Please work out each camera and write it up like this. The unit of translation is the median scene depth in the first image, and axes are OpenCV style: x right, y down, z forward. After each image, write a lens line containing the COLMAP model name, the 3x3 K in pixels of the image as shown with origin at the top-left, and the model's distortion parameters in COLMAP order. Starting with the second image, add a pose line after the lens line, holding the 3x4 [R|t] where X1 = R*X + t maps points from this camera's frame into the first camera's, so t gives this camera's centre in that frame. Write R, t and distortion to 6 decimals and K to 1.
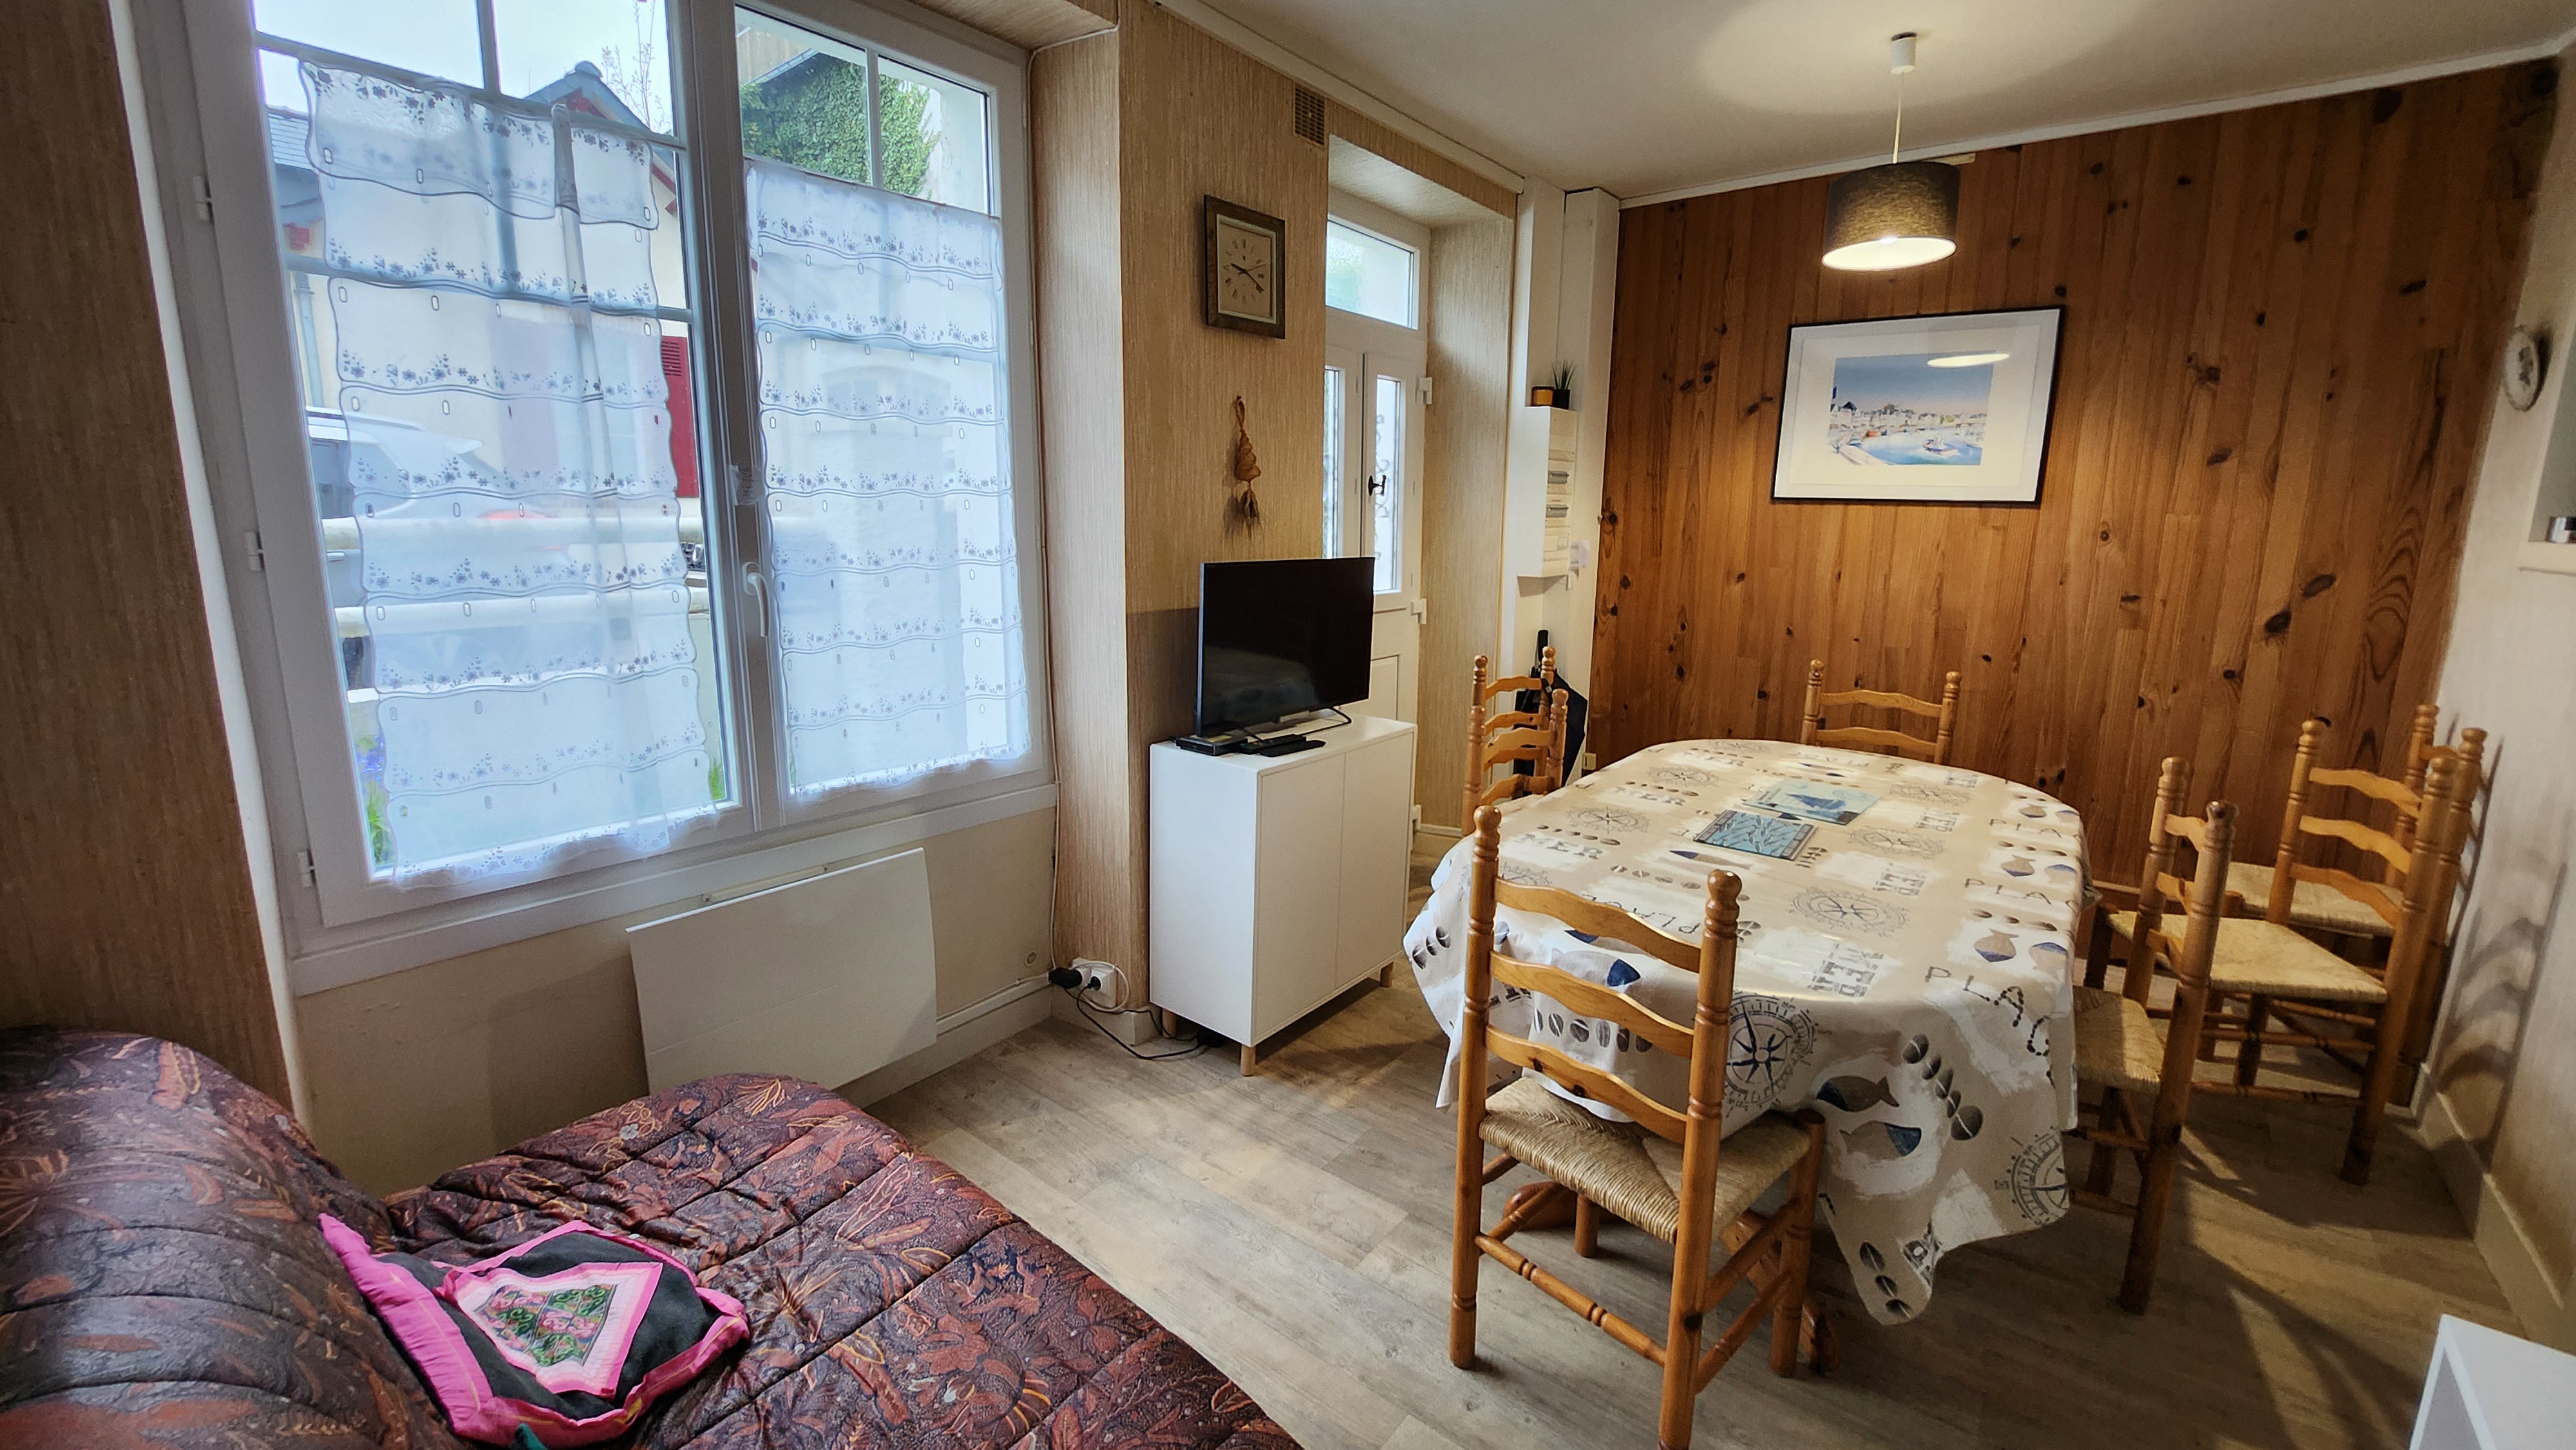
lens RADIAL K [[1020.3, 0, 1306.6], [0, 1020.3, 715.1], [0, 0, 1]] dist [-0.016266, 0.001765]
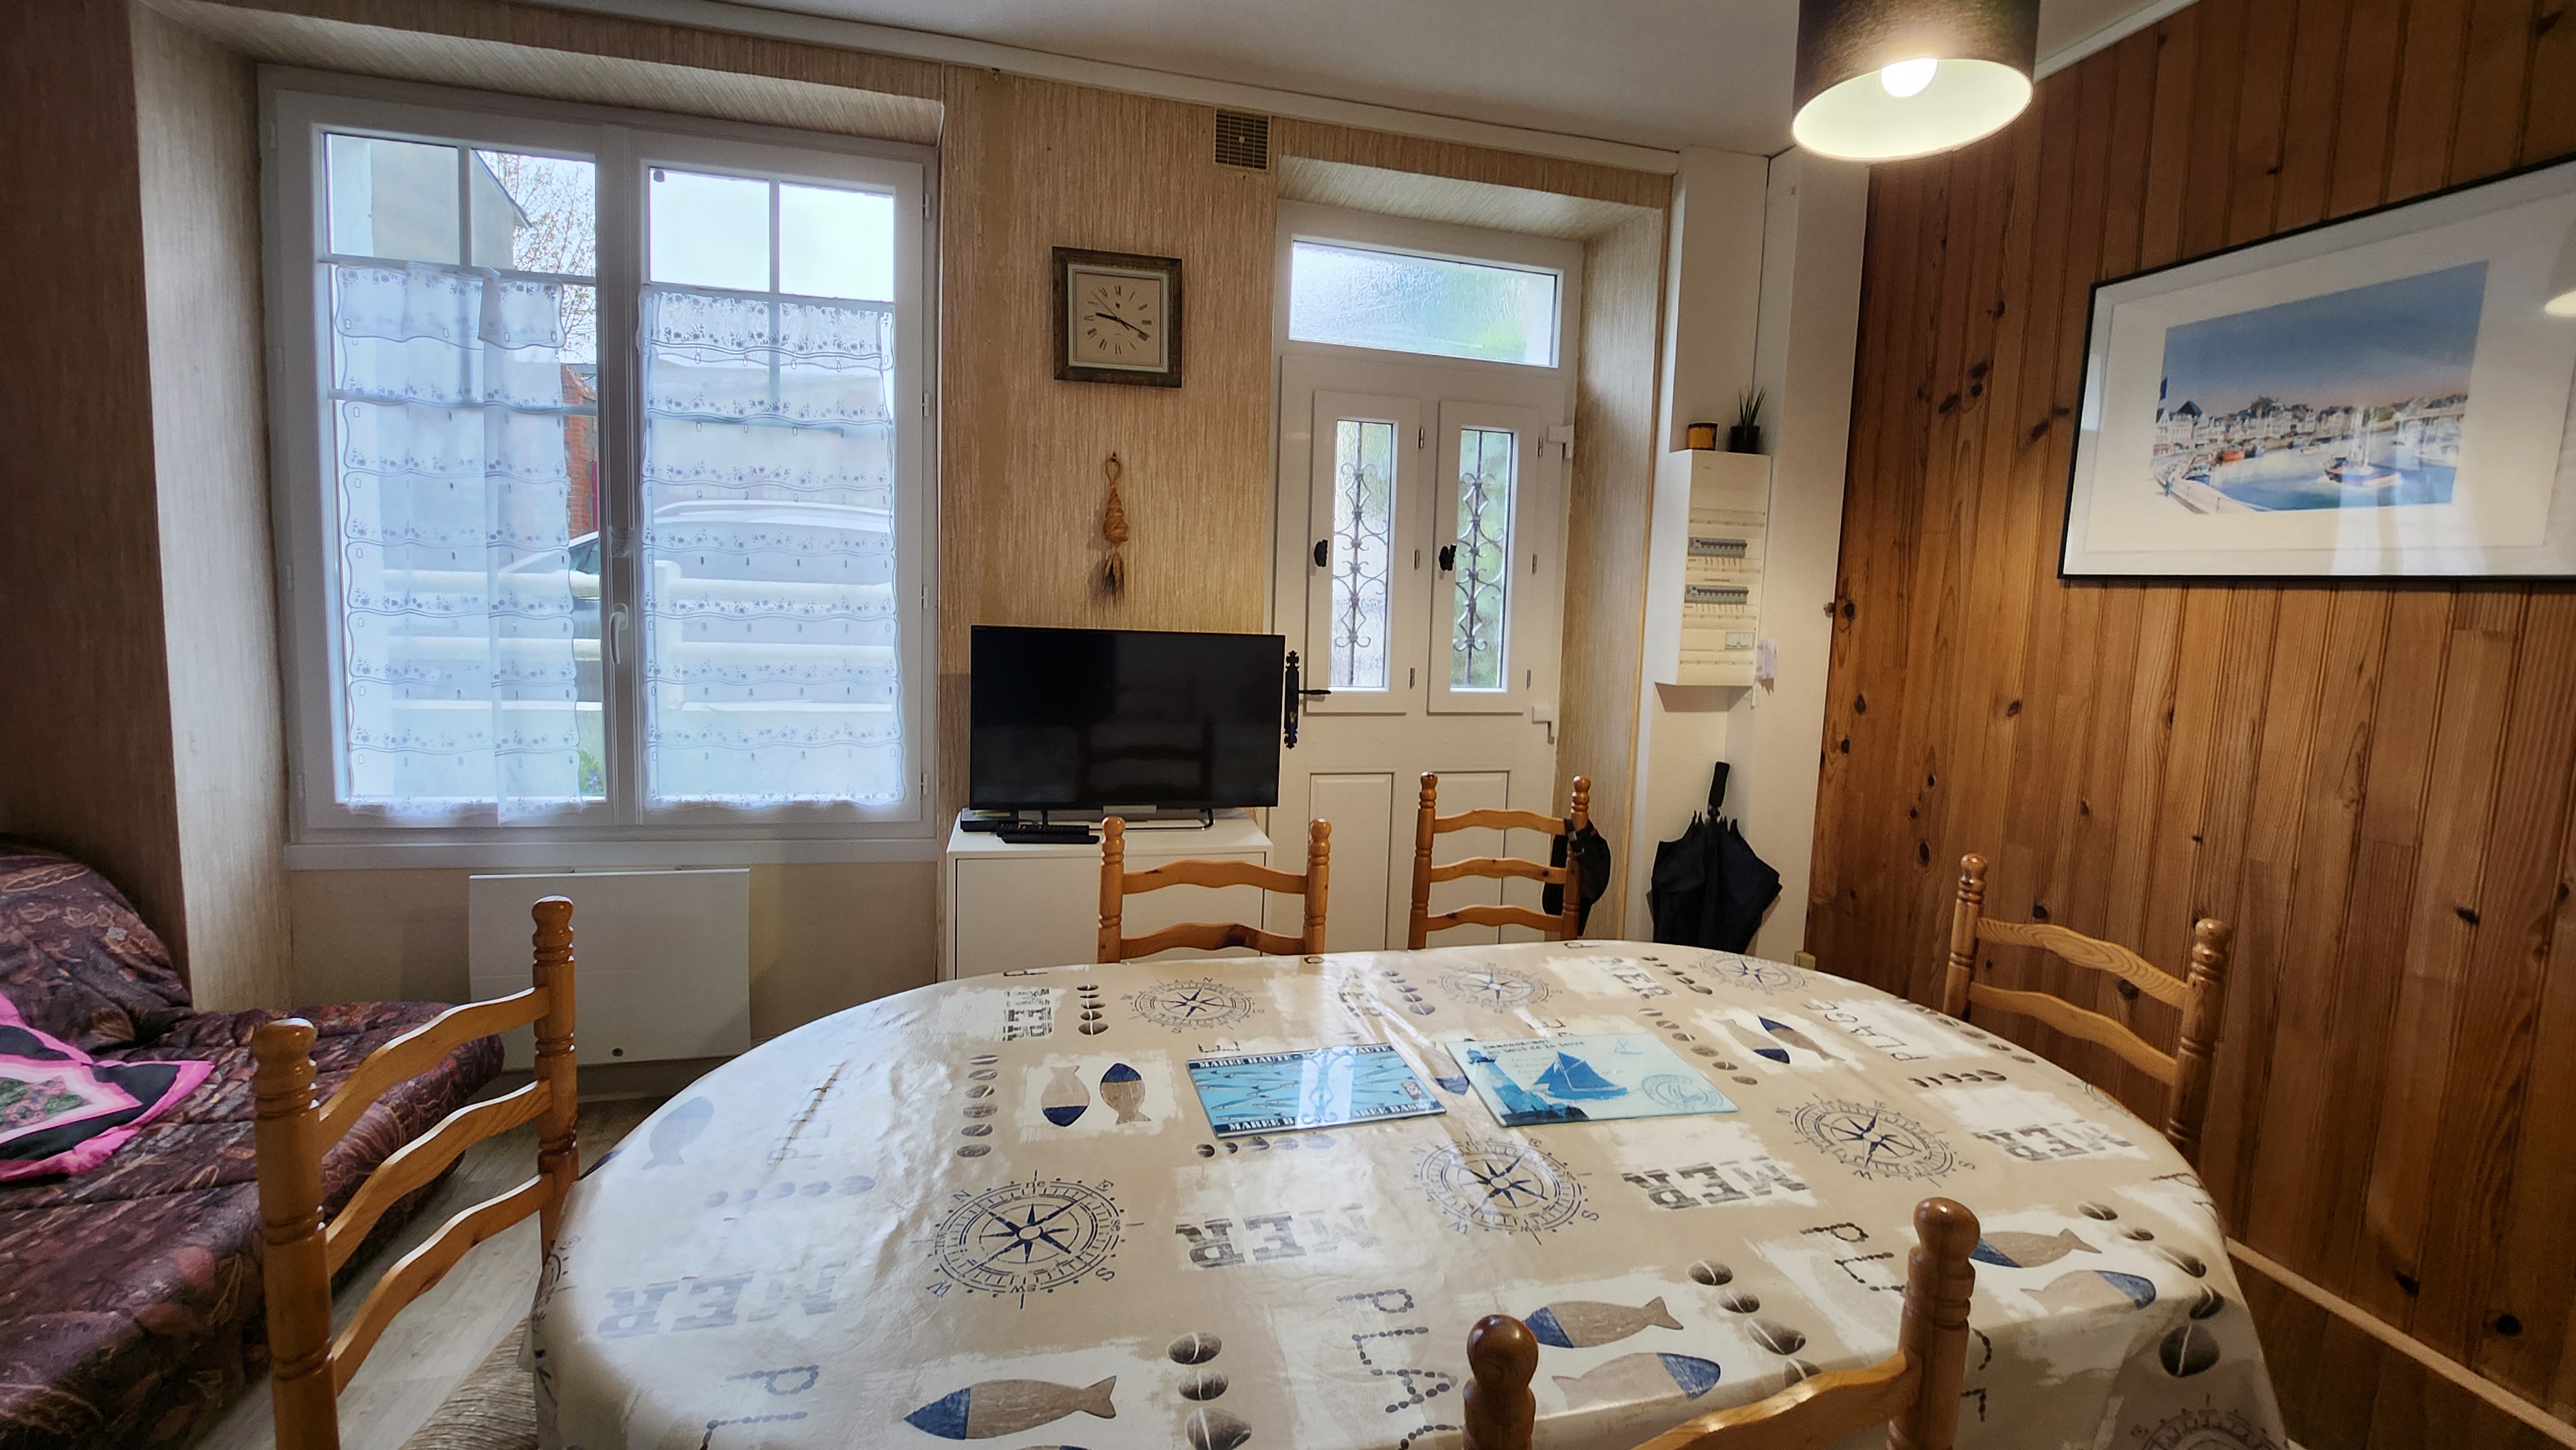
lens RADIAL K [[1020.3, 0, 1286.9], [0, 1020.3, 713.7], [0, 0, 1]] dist [-0.016266, 0.001765]
pose [[0.792989, 0.087583, -0.602907, 0.505860], [-0.146656, 0.987955, -0.049375, -0.046004], [0.591321, 0.127573, 0.796282, 0.311320]]
